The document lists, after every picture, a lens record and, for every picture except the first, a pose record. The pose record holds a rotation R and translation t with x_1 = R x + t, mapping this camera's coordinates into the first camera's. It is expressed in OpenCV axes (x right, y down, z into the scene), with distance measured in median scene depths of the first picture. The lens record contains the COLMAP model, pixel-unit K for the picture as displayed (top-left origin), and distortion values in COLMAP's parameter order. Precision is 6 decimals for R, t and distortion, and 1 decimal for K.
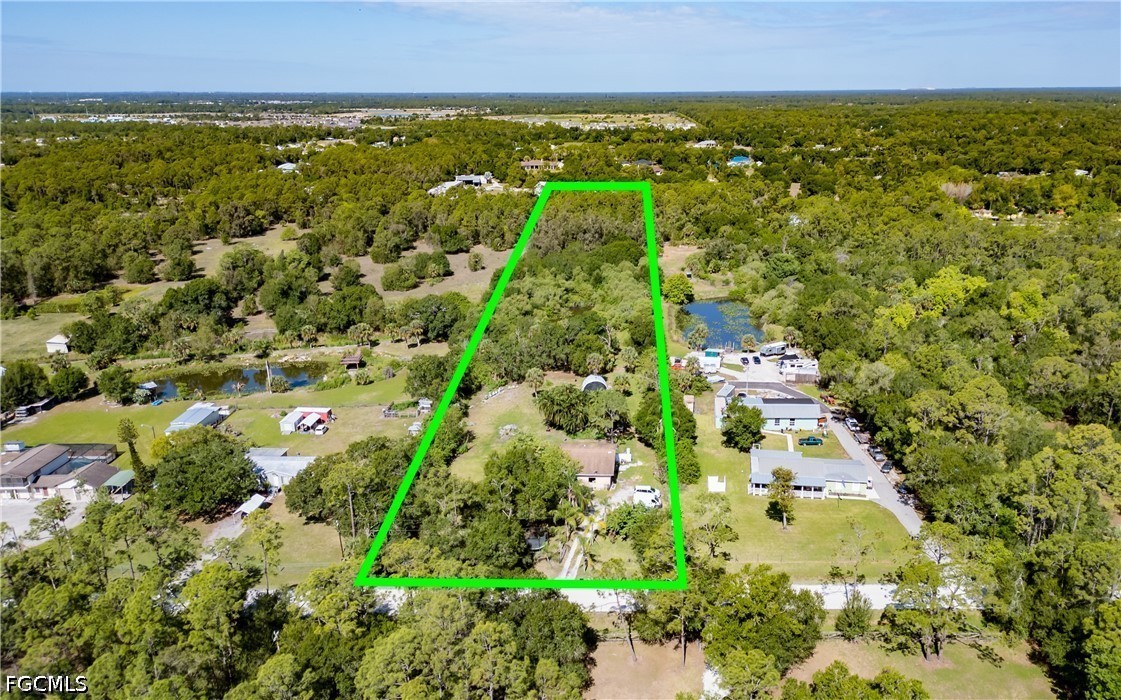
lens RADIAL K [[811.4, 0, 625.5], [0, 811.4, 350.5], [0, 0, 1]] dist [0.077373, -0.072827]
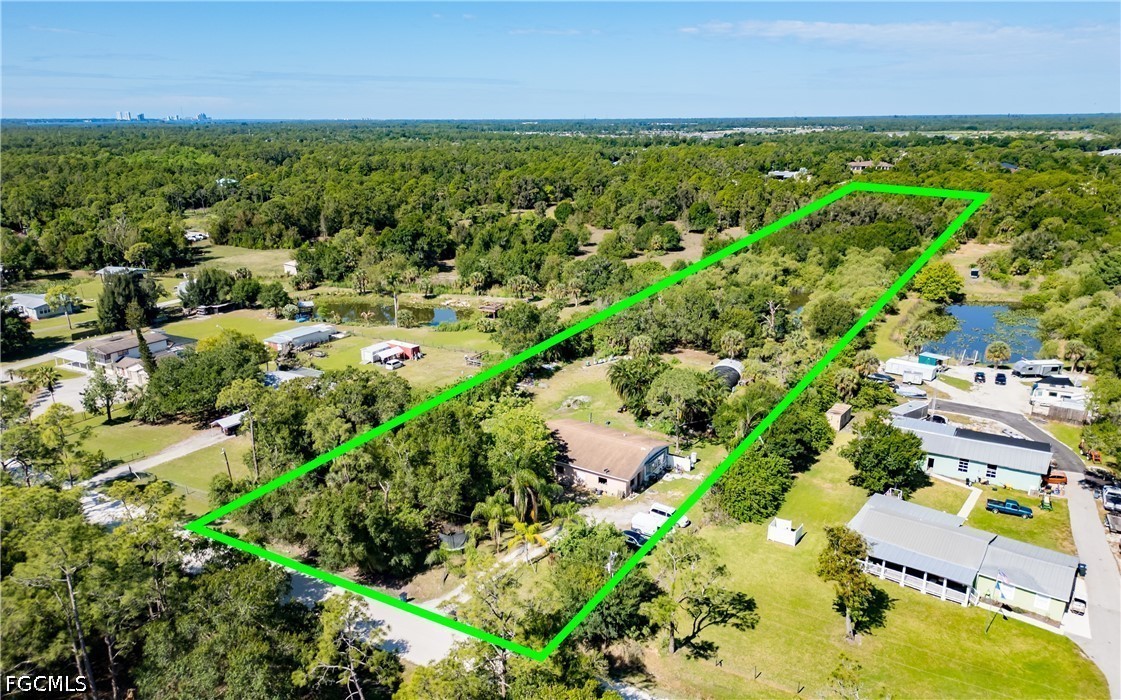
lens RADIAL K [[777.1, 0, 560.1], [0, 777.1, 382.3], [0, 0, 1]] dist [0.052425, -0.055680]
pose [[0.865968, 0.160843, -0.473528, 0.122521], [-0.150746, 0.986780, 0.059503, 0.023648], [0.476839, 0.019855, 0.878767, 0.217975]]
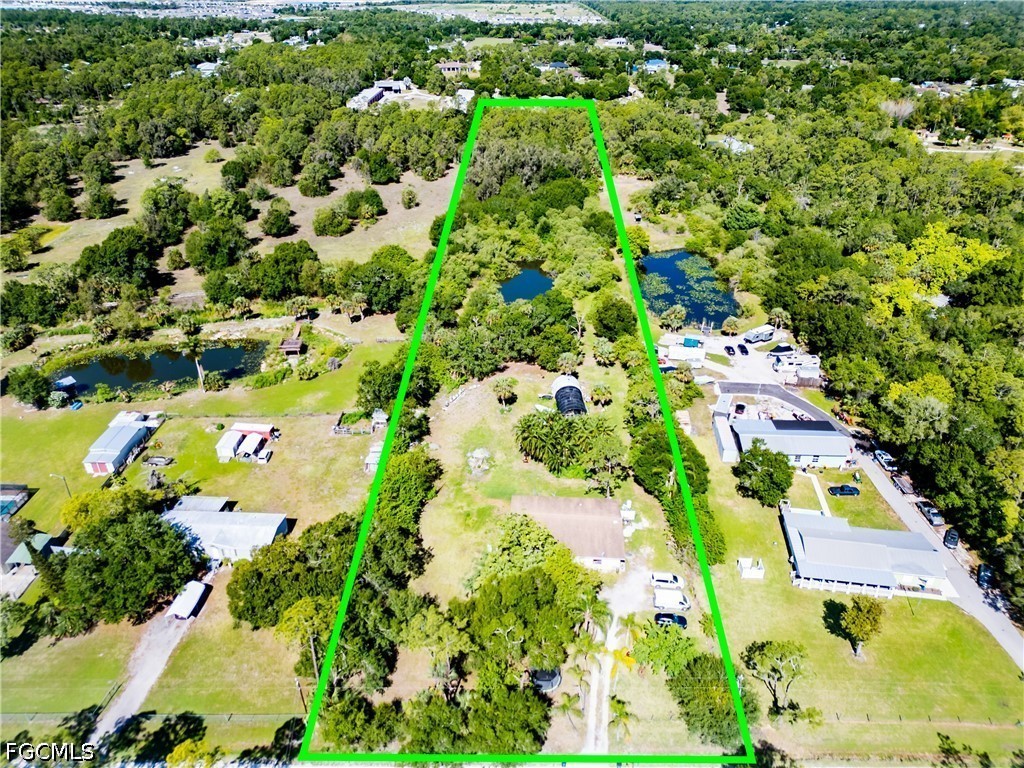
lens RADIAL K [[703.1, 0, 512.0], [0, 703.1, 384.0], [0, 0, 1]] dist [0.064611, -0.054759]
pose [[0.999875, 0.012872, -0.009164, -0.066485], [-0.010662, 0.977663, 0.209909, -0.088326], [0.011661, -0.209785, 0.977678, 0.184121]]
